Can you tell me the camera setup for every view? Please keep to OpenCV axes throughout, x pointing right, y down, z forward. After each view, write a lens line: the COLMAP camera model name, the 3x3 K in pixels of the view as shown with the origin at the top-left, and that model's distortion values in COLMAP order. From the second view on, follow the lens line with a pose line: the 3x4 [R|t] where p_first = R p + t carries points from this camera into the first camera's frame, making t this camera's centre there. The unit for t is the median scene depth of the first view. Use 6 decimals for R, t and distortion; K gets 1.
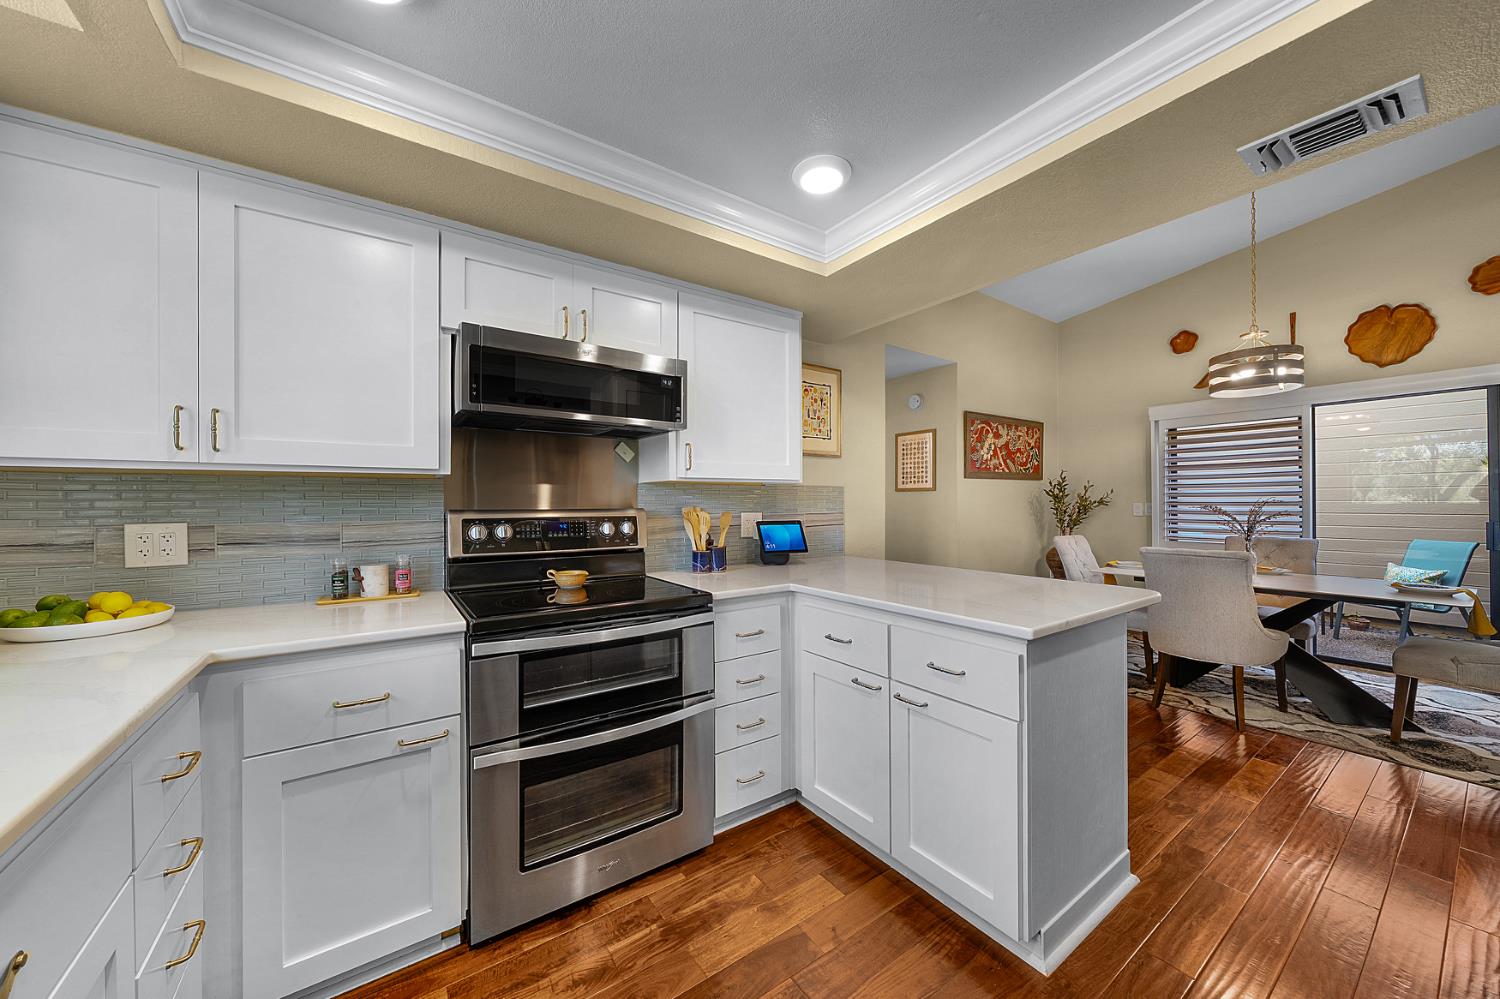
lens RADIAL K [[533.7, 0, 750.0], [0, 533.7, 499.5], [0, 0, 1]] dist [-0.000840, -0.000312]
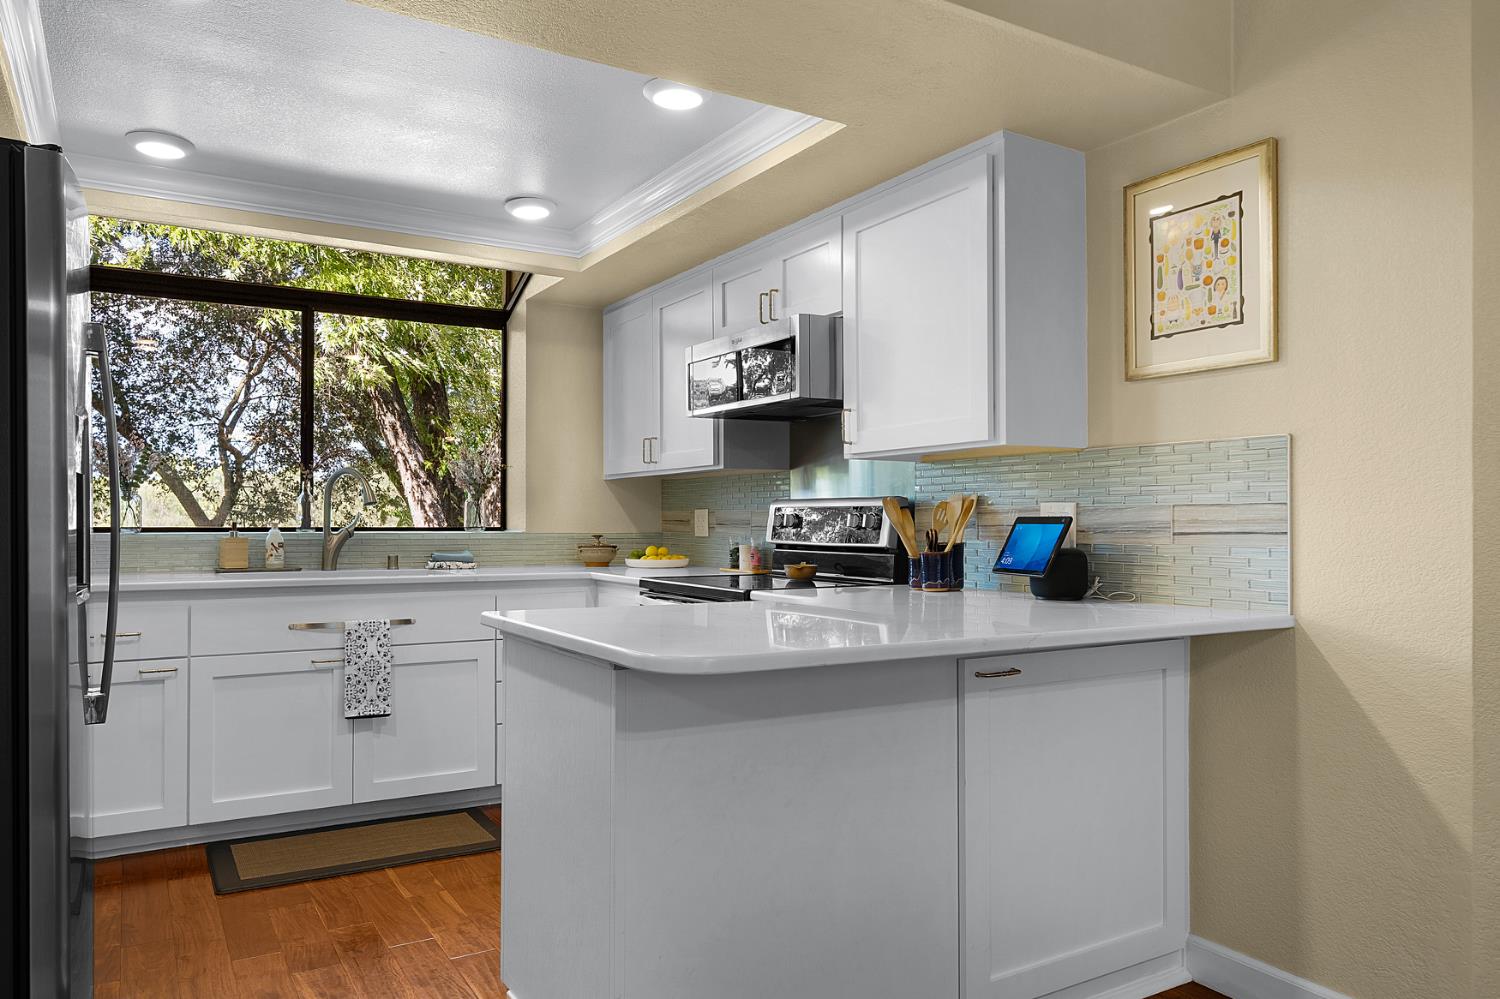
lens RADIAL K [[1018.8, 0, 750.0], [0, 1018.8, 499.5], [0, 0, 1]] dist [0.010005, 0.002951]
pose [[-0.061503, -0.009616, -0.998061, 1.264265], [0.012868, 0.999863, -0.010427, 0.033469], [0.998024, -0.013485, -0.061371, 0.893471]]
